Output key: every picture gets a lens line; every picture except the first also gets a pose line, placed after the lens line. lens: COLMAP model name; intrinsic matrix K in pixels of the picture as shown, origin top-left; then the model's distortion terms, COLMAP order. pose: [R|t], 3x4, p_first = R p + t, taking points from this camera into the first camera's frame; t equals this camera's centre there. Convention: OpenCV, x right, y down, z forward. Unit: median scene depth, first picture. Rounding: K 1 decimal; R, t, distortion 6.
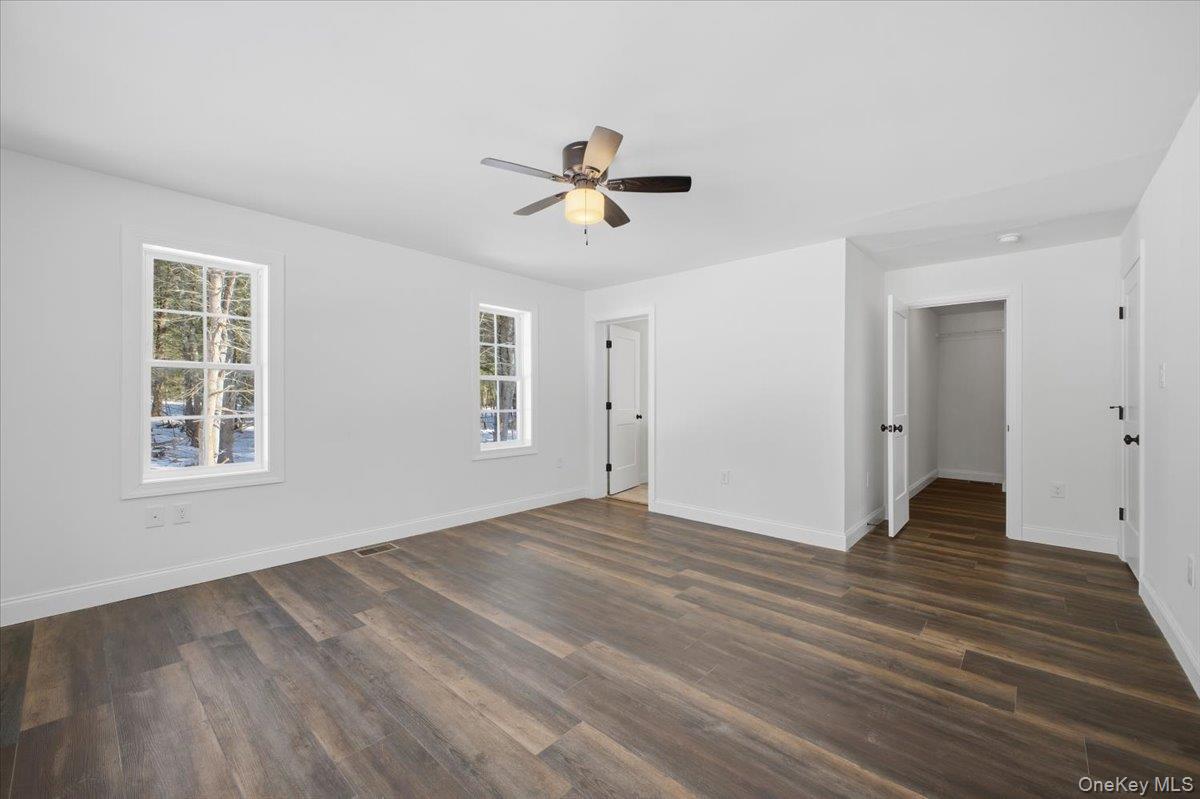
lens RADIAL K [[470.8, 0, 600.0], [0, 470.8, 399.5], [0, 0, 1]] dist [0.023686, -0.007237]
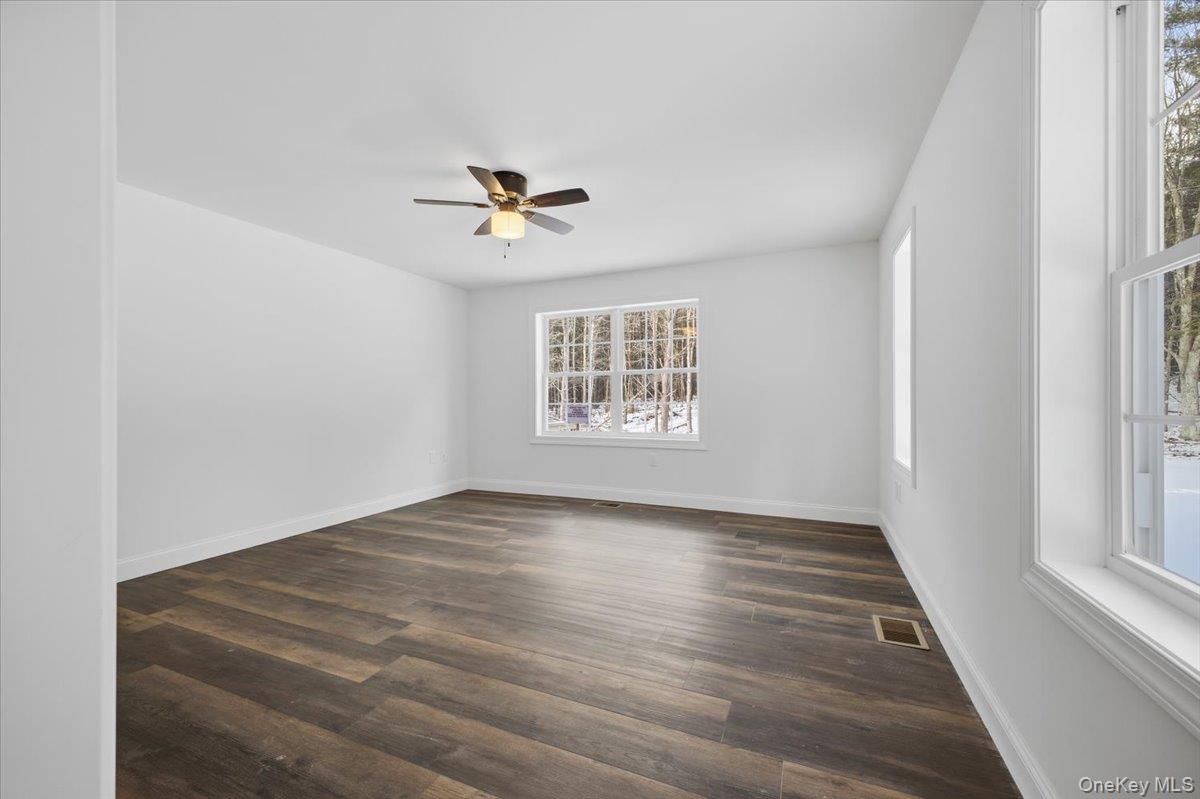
lens RADIAL K [[470.8, 0, 600.0], [0, 470.8, 399.5], [0, 0, 1]] dist [0.023686, -0.007237]
pose [[-0.947188, 0.004216, -0.320650, 0.101266], [0.002818, 0.999984, 0.004823, 0.020363], [0.320665, 0.003665, -0.947186, 1.753005]]
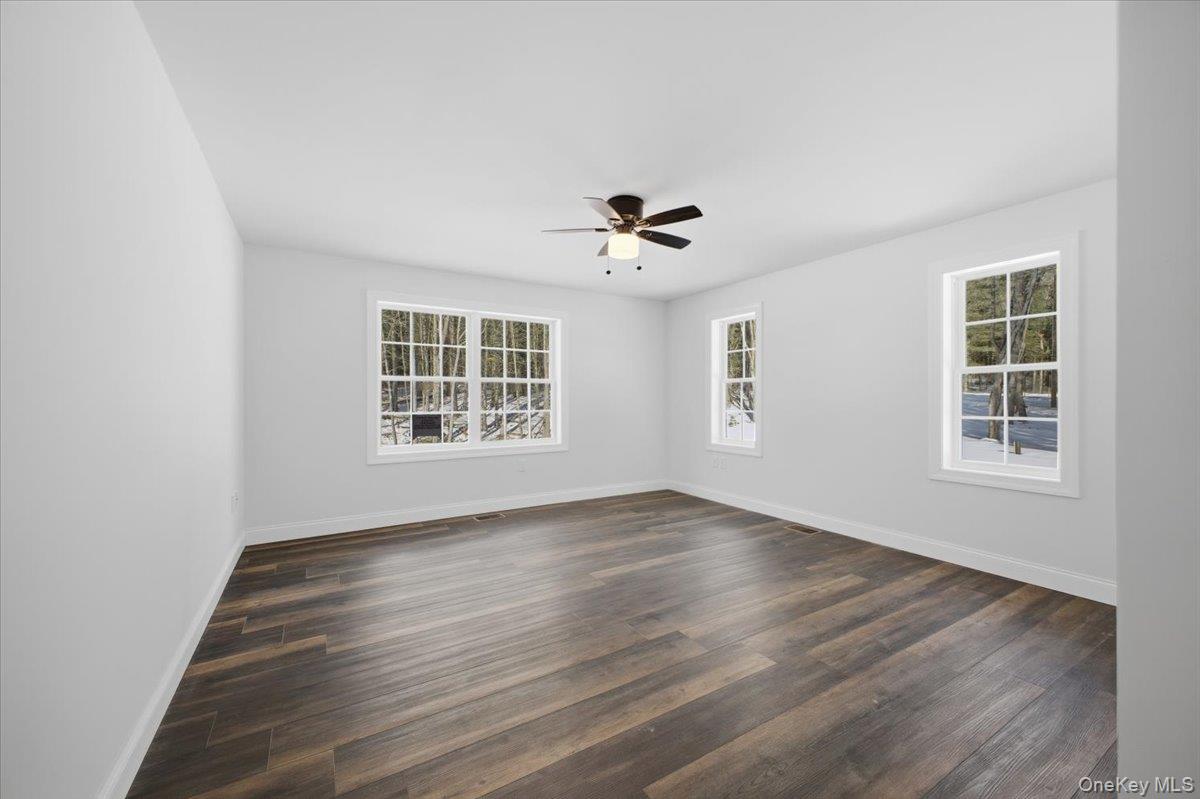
lens RADIAL K [[470.8, 0, 600.0], [0, 470.8, 399.5], [0, 0, 1]] dist [0.023686, -0.007237]
pose [[-0.279078, -0.000214, -0.960268, 0.941515], [-0.004925, 0.999987, 0.001209, -0.000453], [0.960256, 0.005067, -0.279075, 1.019488]]
